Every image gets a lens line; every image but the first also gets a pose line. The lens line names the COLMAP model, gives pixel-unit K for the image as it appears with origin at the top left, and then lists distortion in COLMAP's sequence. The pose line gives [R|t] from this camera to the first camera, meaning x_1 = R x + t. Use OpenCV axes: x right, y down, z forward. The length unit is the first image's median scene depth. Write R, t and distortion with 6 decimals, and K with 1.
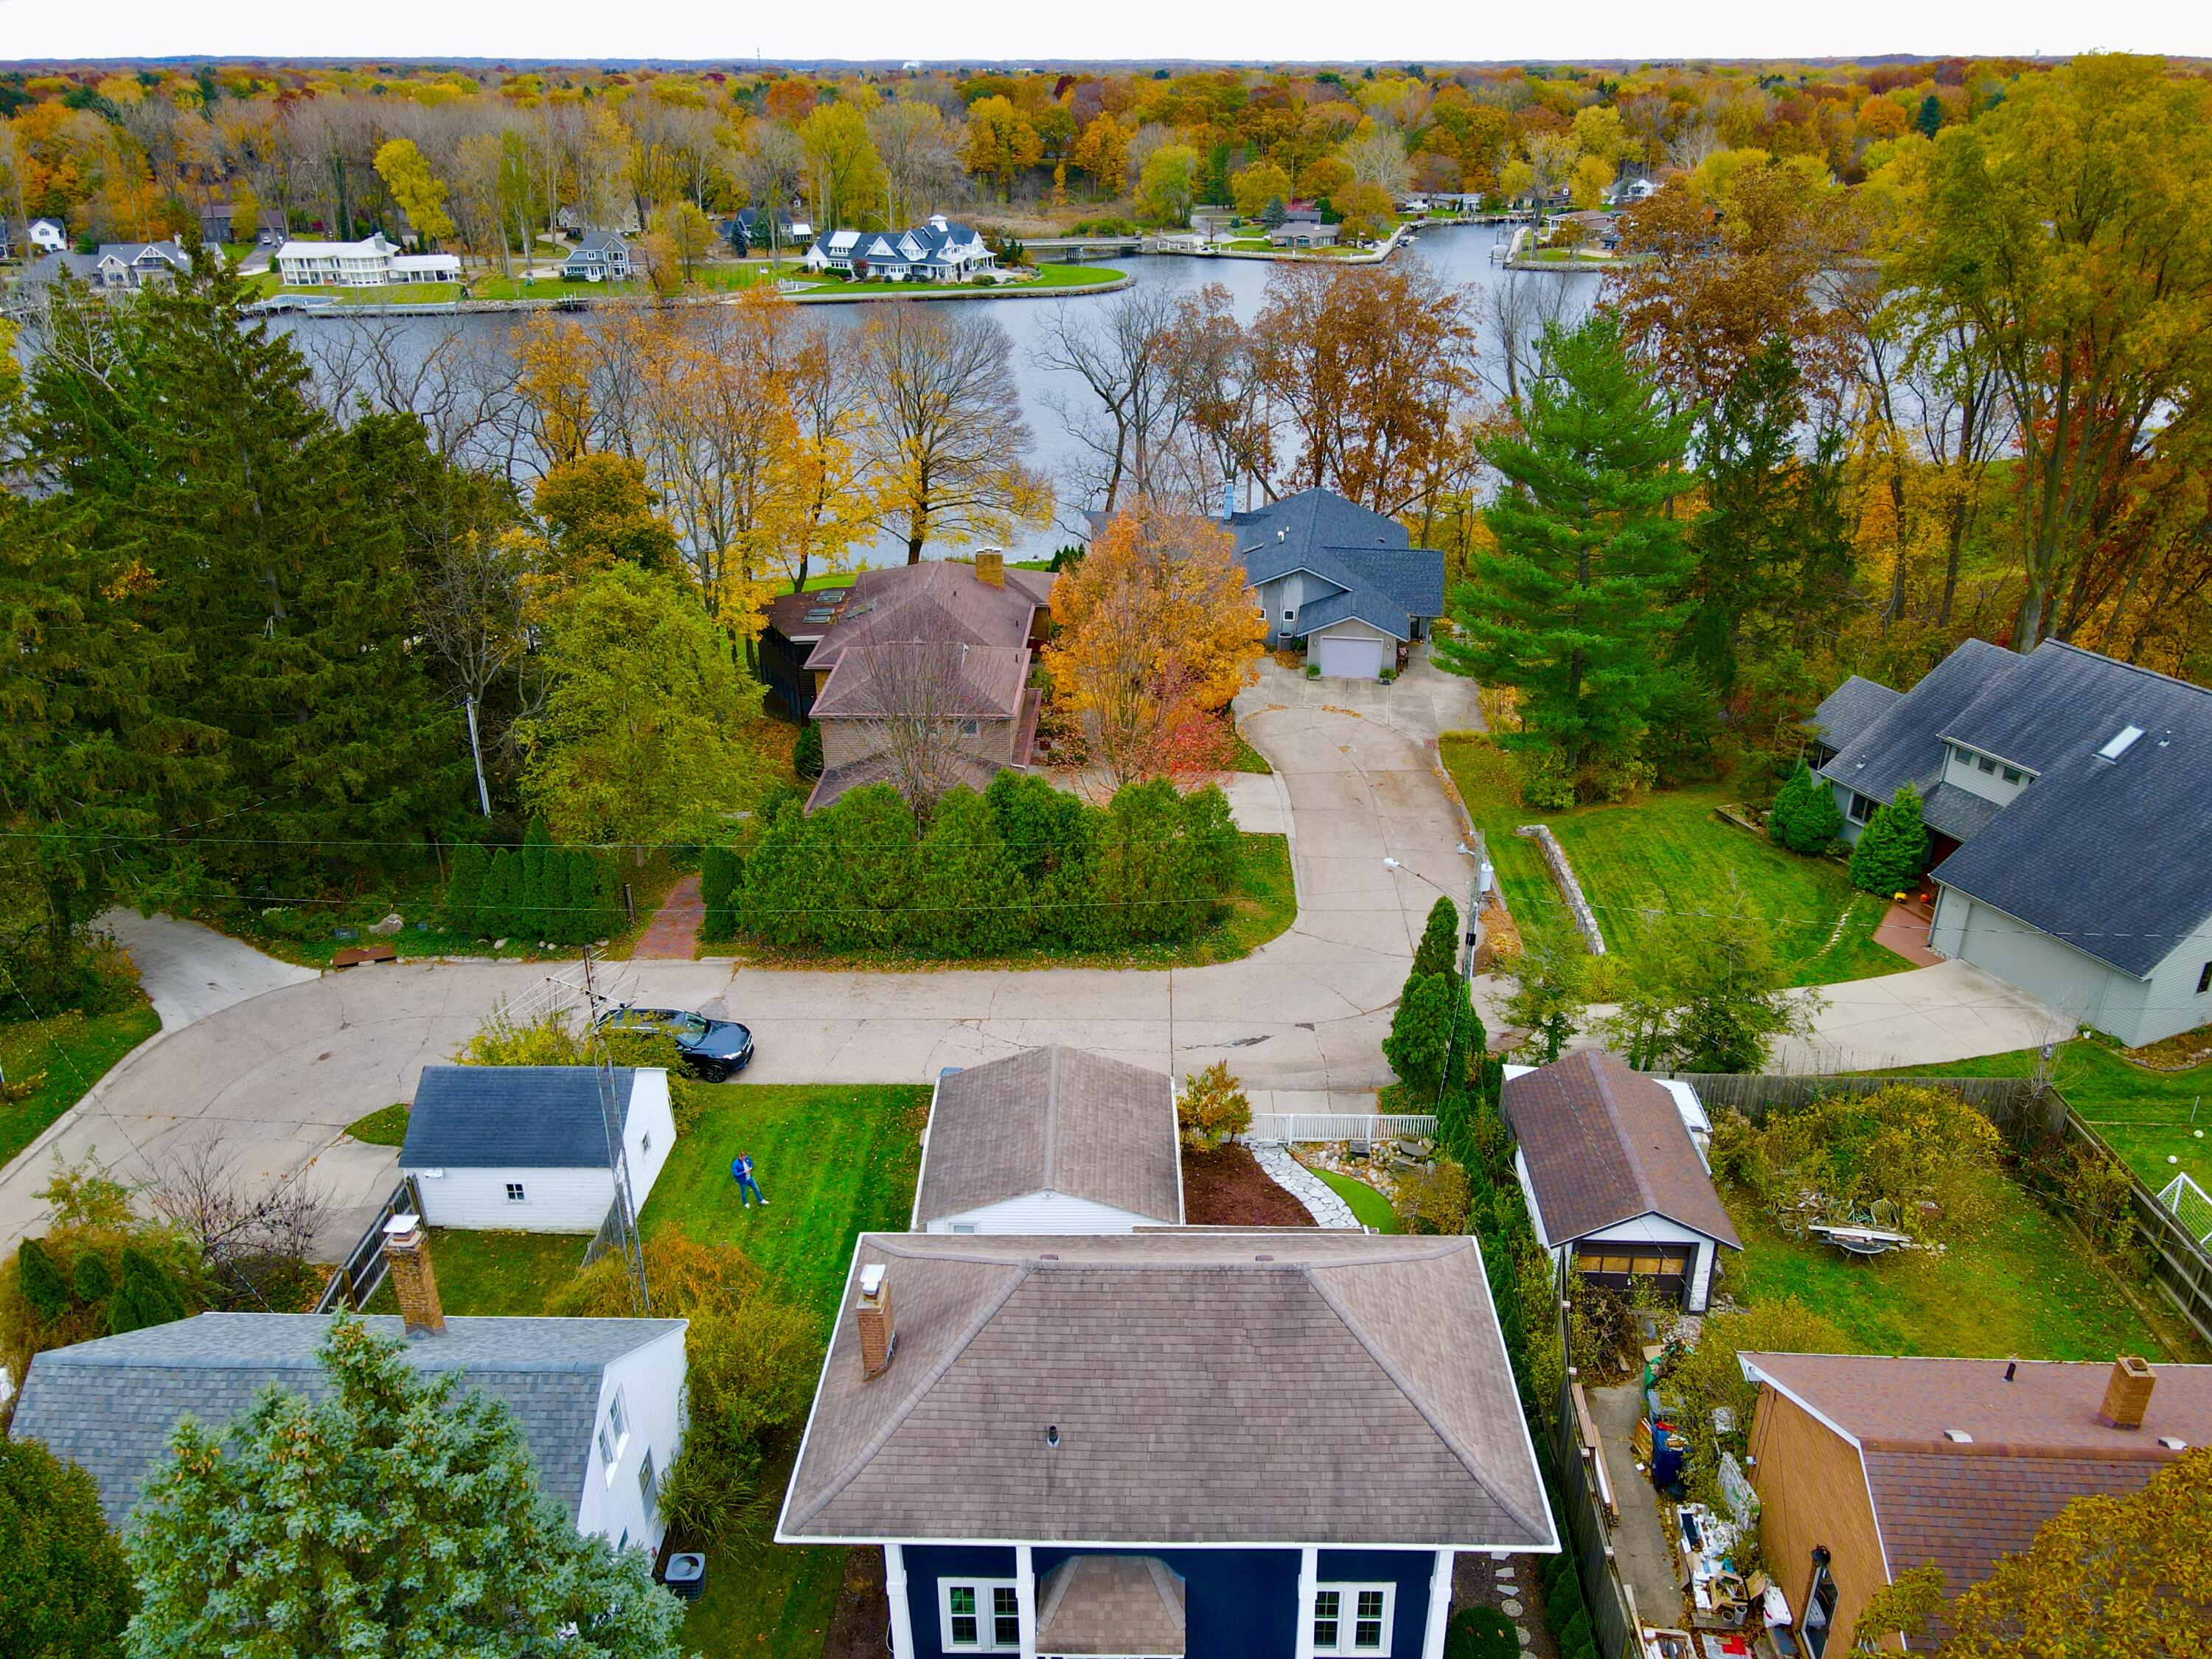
lens RADIAL K [[1608.6, 0, 1106.0], [0, 1608.6, 829.5], [0, 0, 1]] dist [-0.004780, 0.044955]
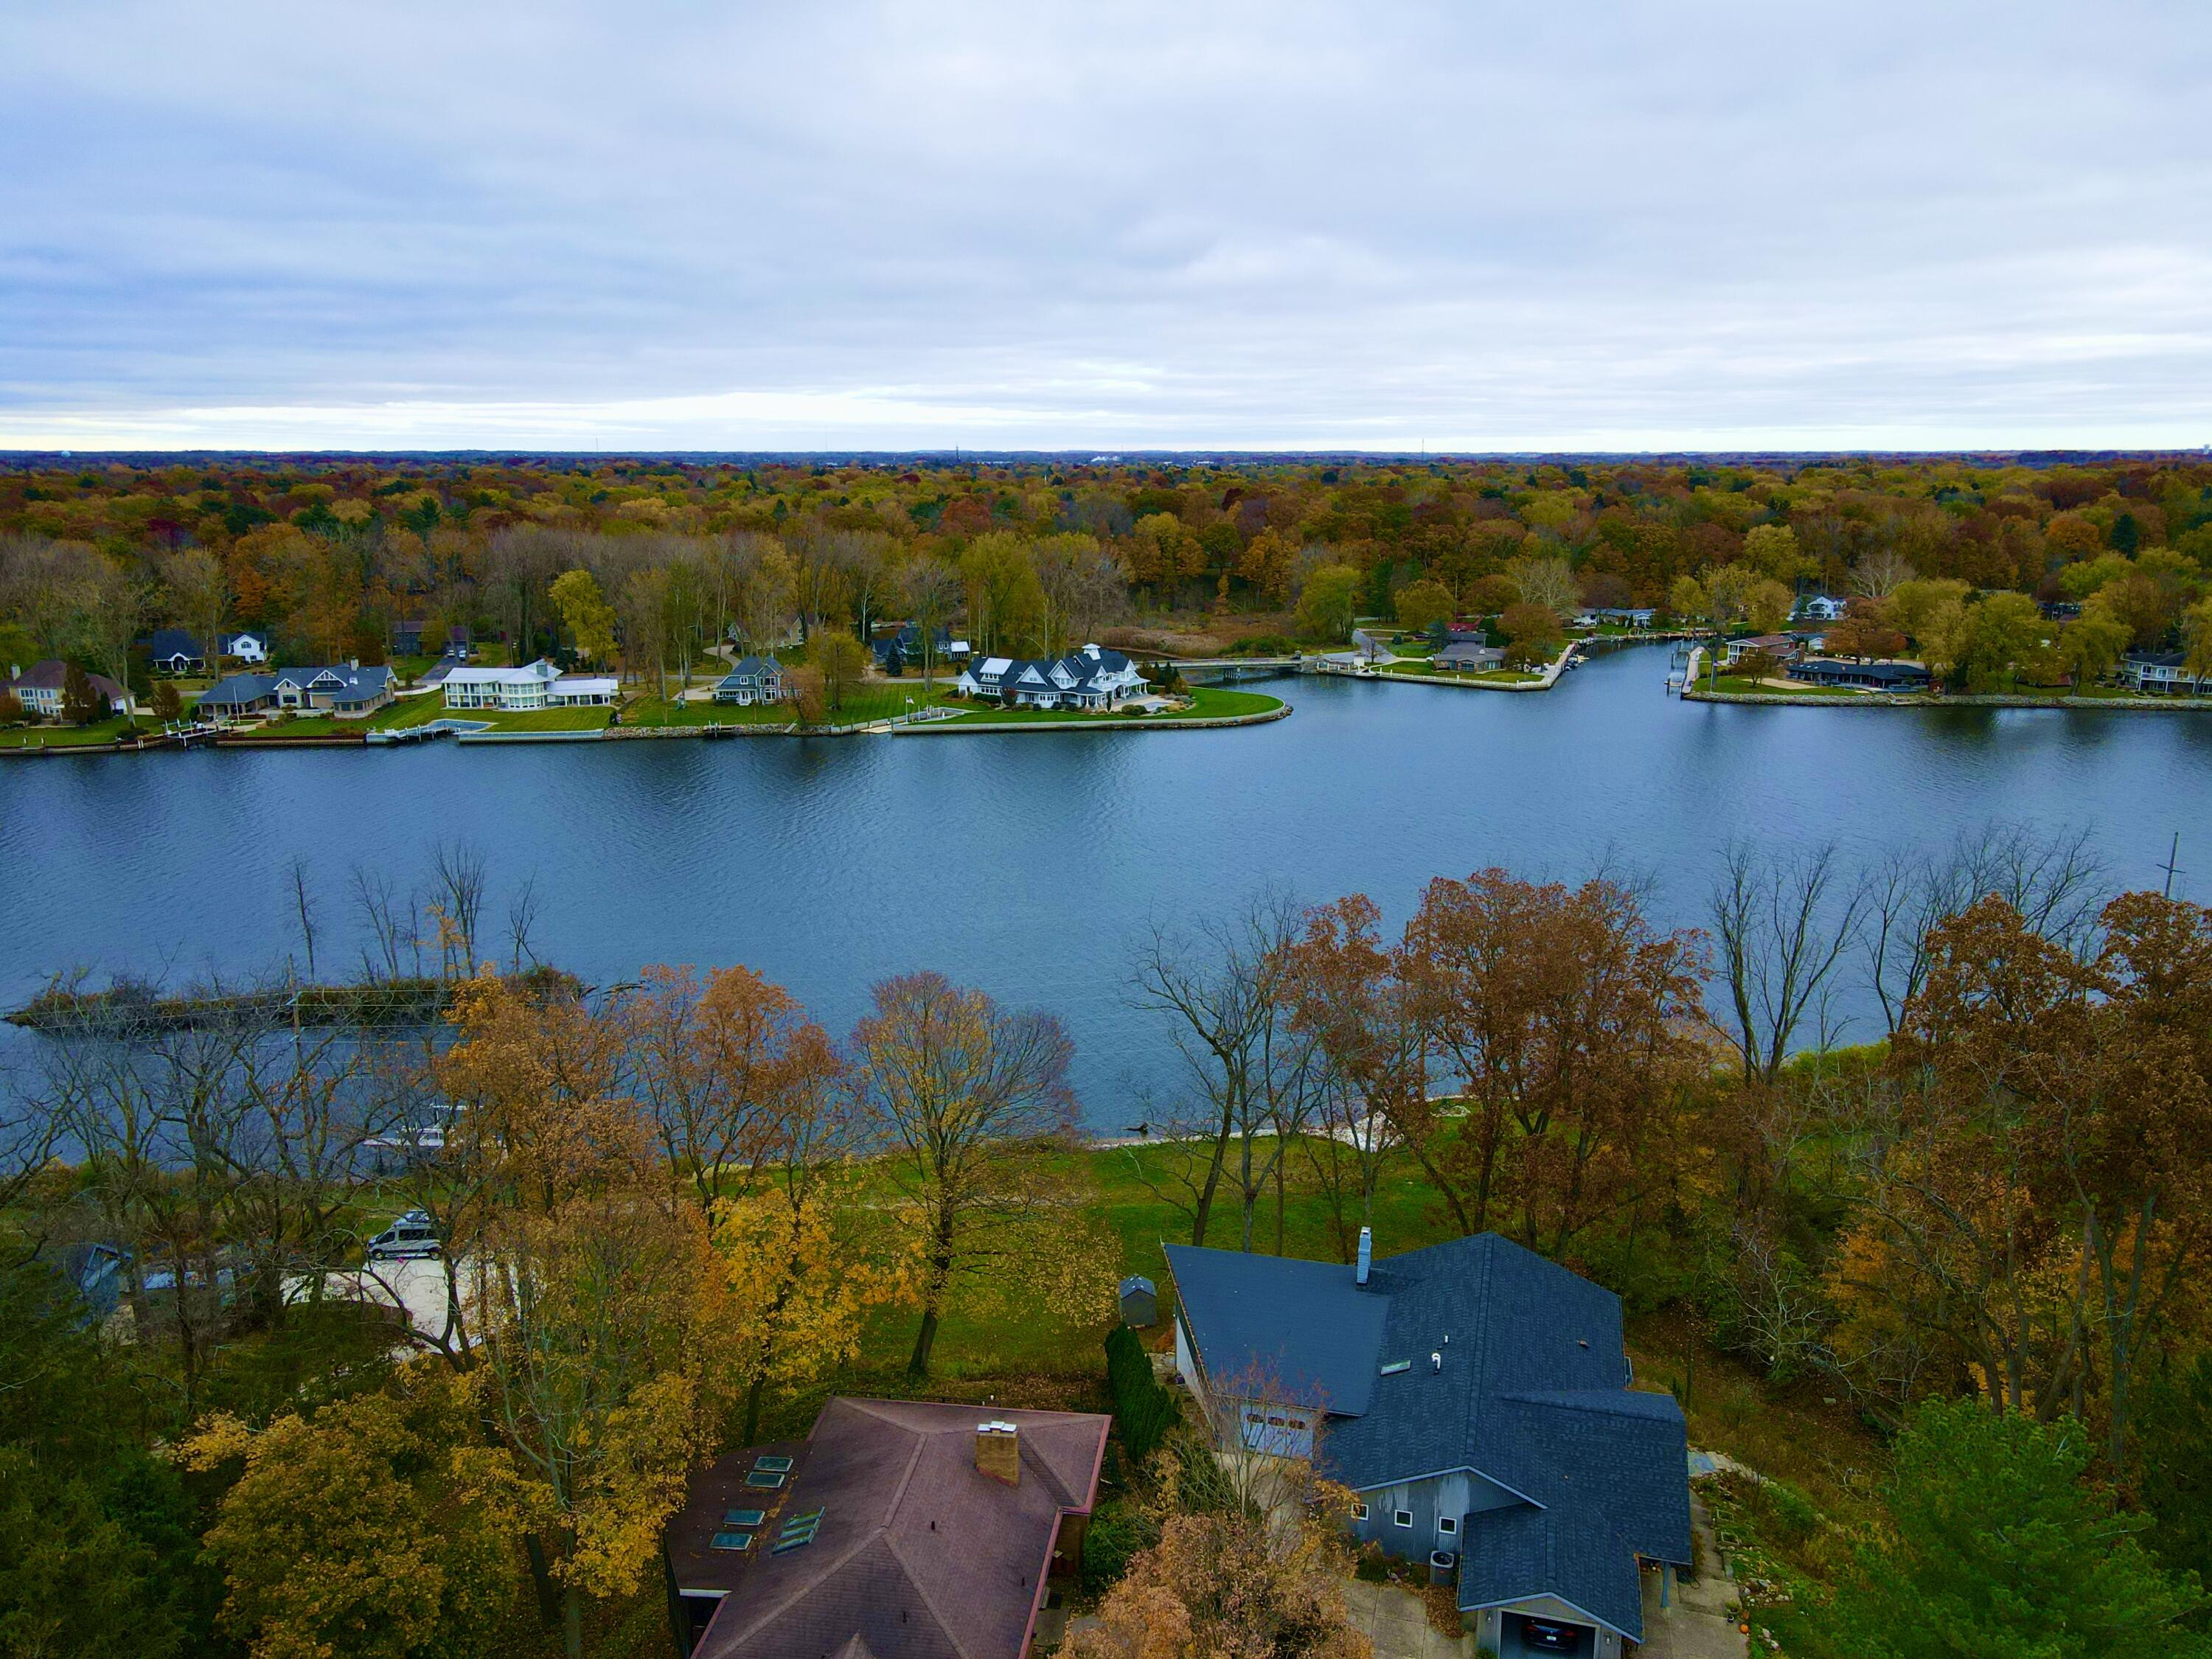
lens RADIAL K [[1606.5, 0, 1116.8], [0, 1606.5, 829.8], [0, 0, 1]] dist [-0.003553, 0.066499]
pose [[0.995090, 0.024127, -0.095988, 0.053438], [-0.043898, 0.976811, -0.209553, -0.413292], [0.088707, 0.212738, 0.973074, 0.431153]]
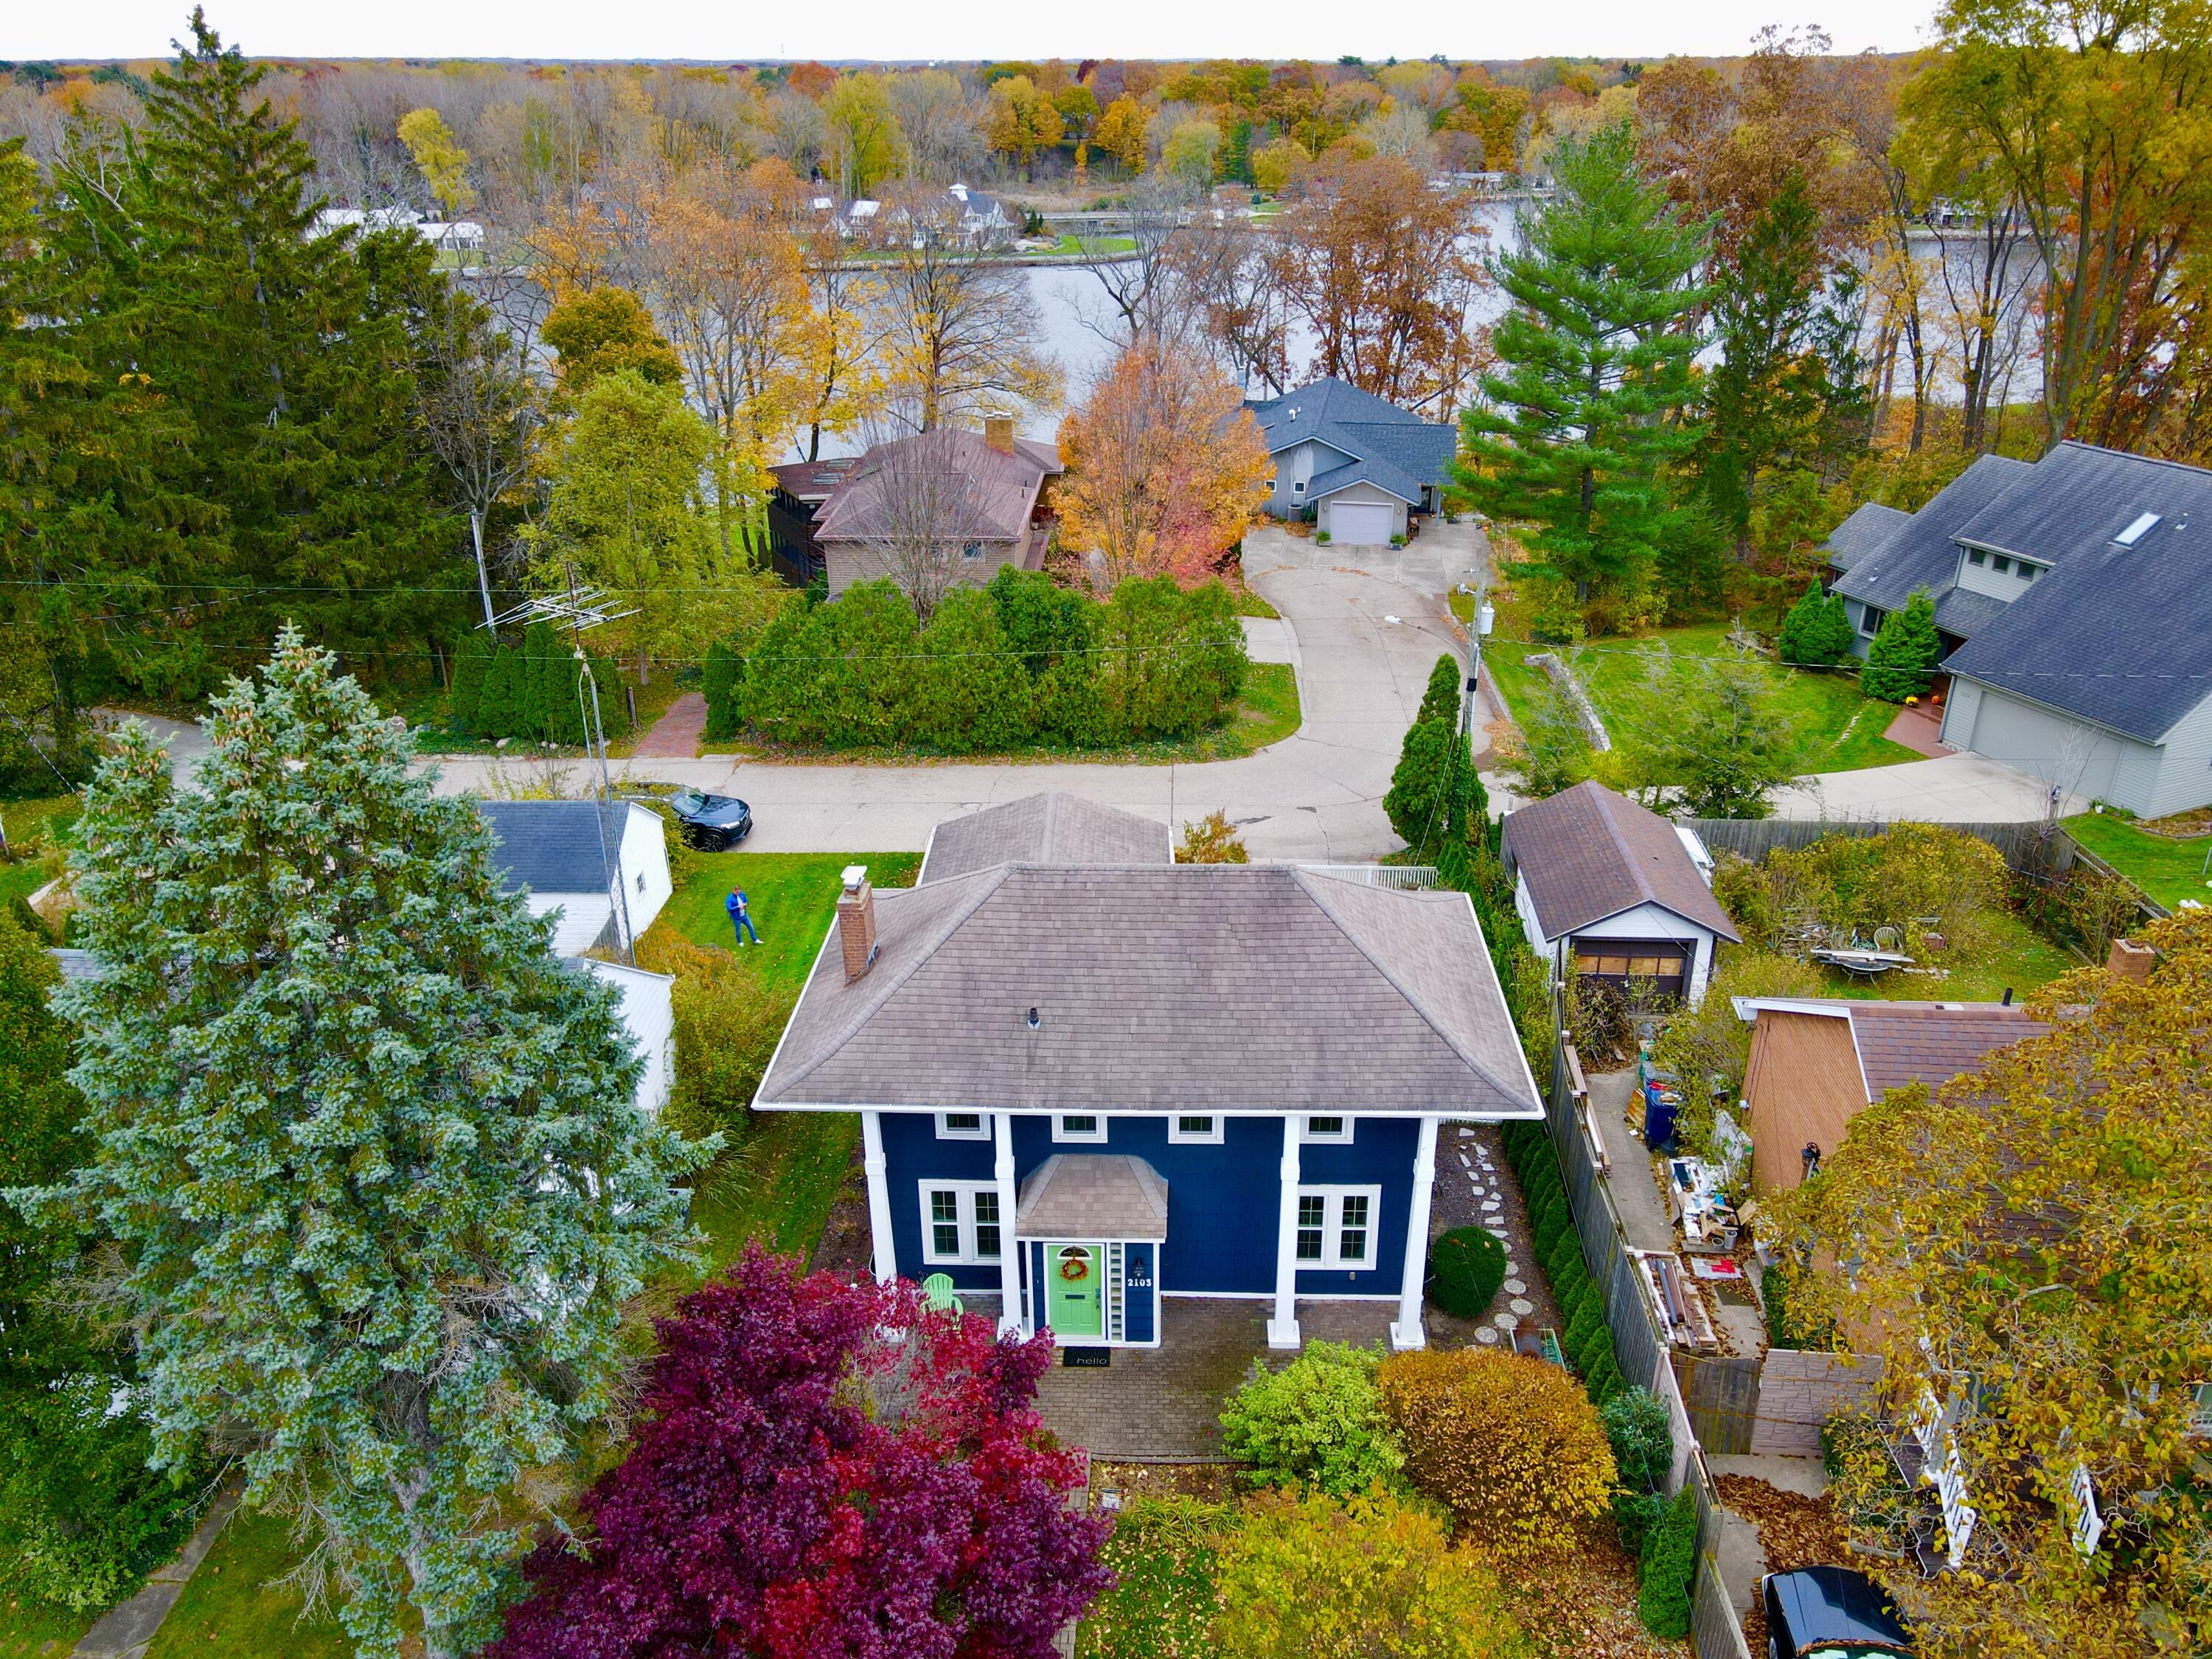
lens RADIAL K [[1608.6, 0, 1106.0], [0, 1608.6, 829.5], [0, 0, 1]] dist [-0.004780, 0.044955]
pose [[0.999913, 0.005701, -0.011885, 0.010616], [-0.005704, 0.999984, -0.000182, 0.122548], [0.011884, 0.000249, 0.999929, 0.005006]]
